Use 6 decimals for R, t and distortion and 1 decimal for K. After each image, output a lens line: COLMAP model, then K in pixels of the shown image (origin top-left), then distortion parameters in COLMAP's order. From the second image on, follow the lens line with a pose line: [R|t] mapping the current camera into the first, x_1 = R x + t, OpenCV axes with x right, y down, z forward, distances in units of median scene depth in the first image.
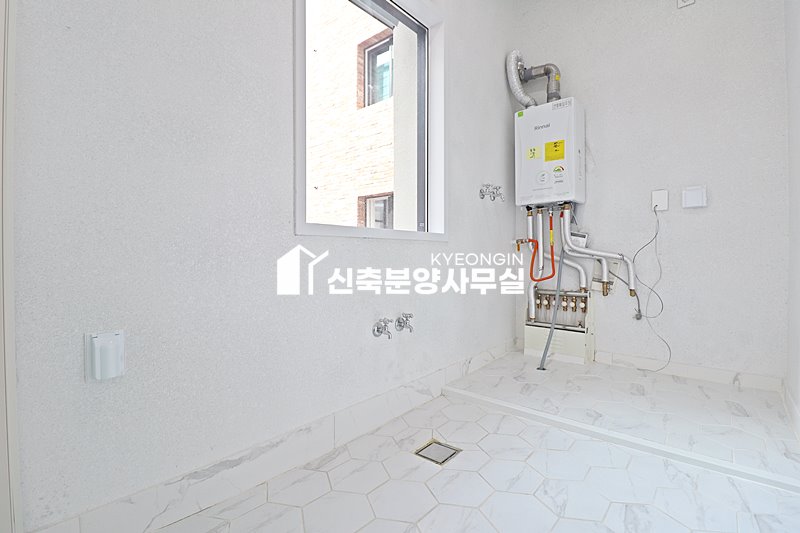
lens RADIAL K [[368.6, 0, 399.0], [0, 368.6, 260.6], [0, 0, 1]] dist [-0.000180, -0.013872]
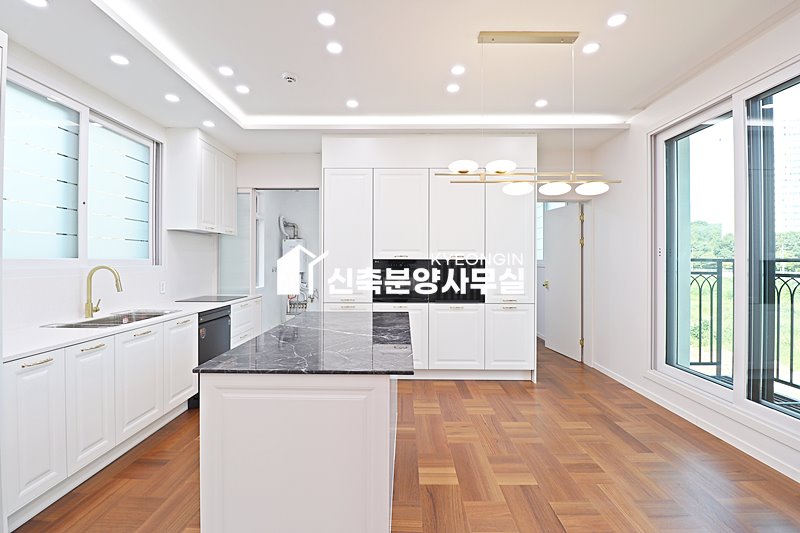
lens RADIAL K [[365.9, 0, 399.0], [0, 365.9, 260.5], [0, 0, 1]] dist [-0.002606, -0.015119]
pose [[0.758910, 0.002292, 0.651192, -0.890850], [0.003463, 0.999965, -0.007555, -0.231492], [-0.651187, 0.007988, 0.758875, -1.820357]]
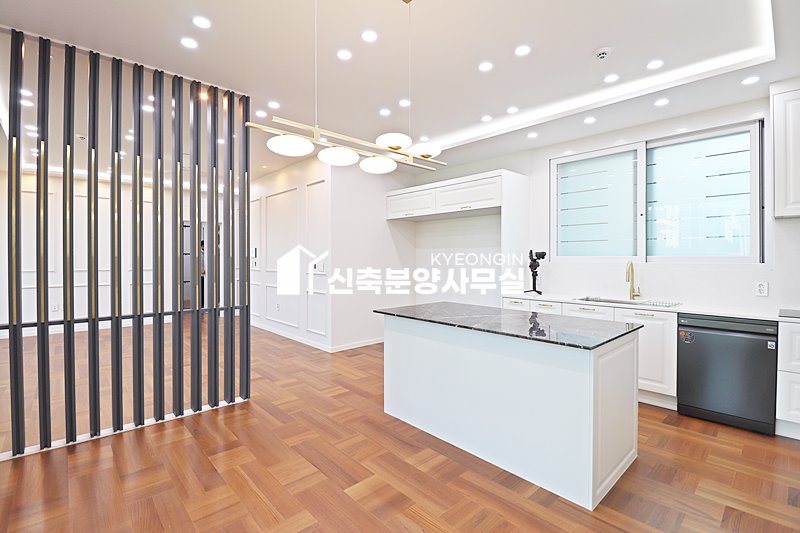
lens RADIAL K [[368.6, 0, 399.0], [0, 368.6, 260.6], [0, 0, 1]] dist [-0.000180, -0.013872]
pose [[-0.108372, 0.006992, -0.994086, 0.738155], [-0.009816, 0.999919, 0.008103, -0.233623], [0.994062, 0.010636, -0.108295, -1.164402]]
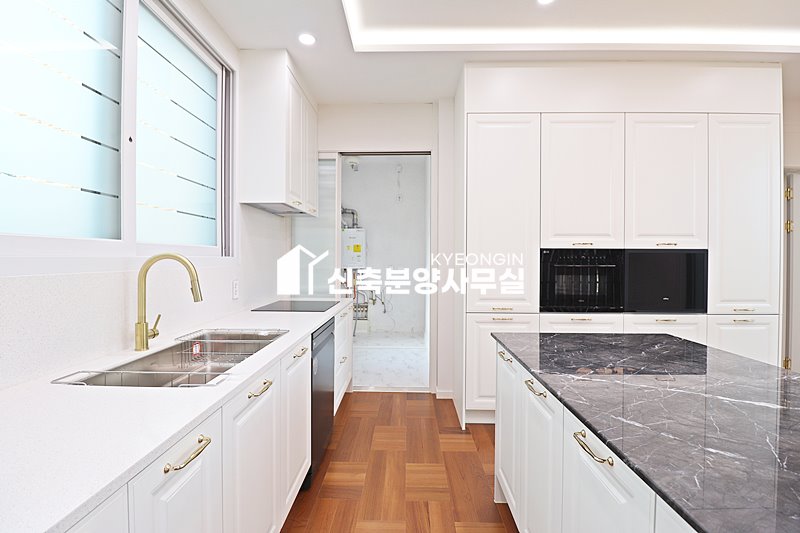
lens RADIAL K [[368.6, 0, 399.0], [0, 368.6, 260.6], [0, 0, 1]] dist [-0.000180, -0.013872]
pose [[0.769905, -0.001699, 0.638156, -0.949037], [0.001867, 0.999998, 0.000410, -0.214843], [-0.638156, 0.000876, 0.769907, -1.100150]]
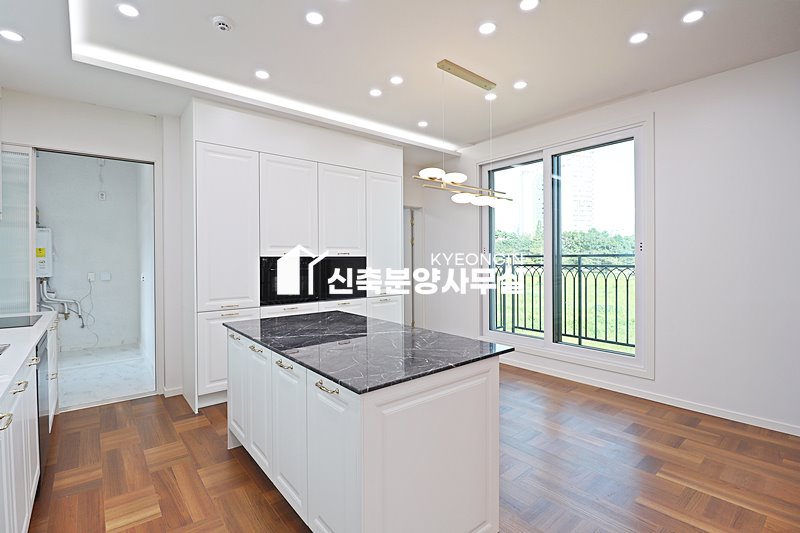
lens RADIAL K [[368.6, 0, 399.0], [0, 368.6, 260.6], [0, 0, 1]] dist [-0.000180, -0.013872]
pose [[0.159969, -0.007580, 0.987093, -1.236824], [0.014282, 0.999884, 0.005363, -0.234676], [-0.987019, 0.013240, 0.160058, -1.276847]]
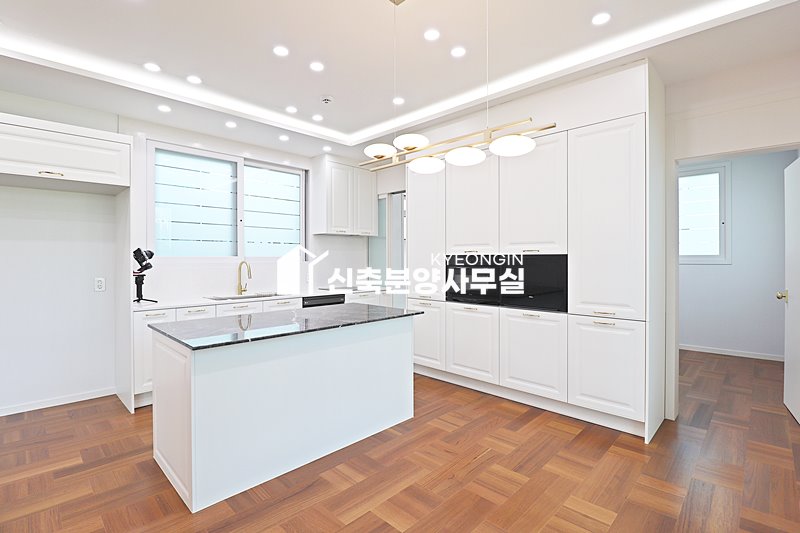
lens RADIAL K [[377.2, 0, 399.9], [0, 377.2, 260.5], [0, 0, 1]] dist [-0.001554, -0.015478]
pose [[0.998520, -0.001232, -0.054377, -0.038807], [0.001044, 0.999993, -0.003482, -0.222783], [0.054381, 0.003420, 0.998514, -2.094481]]
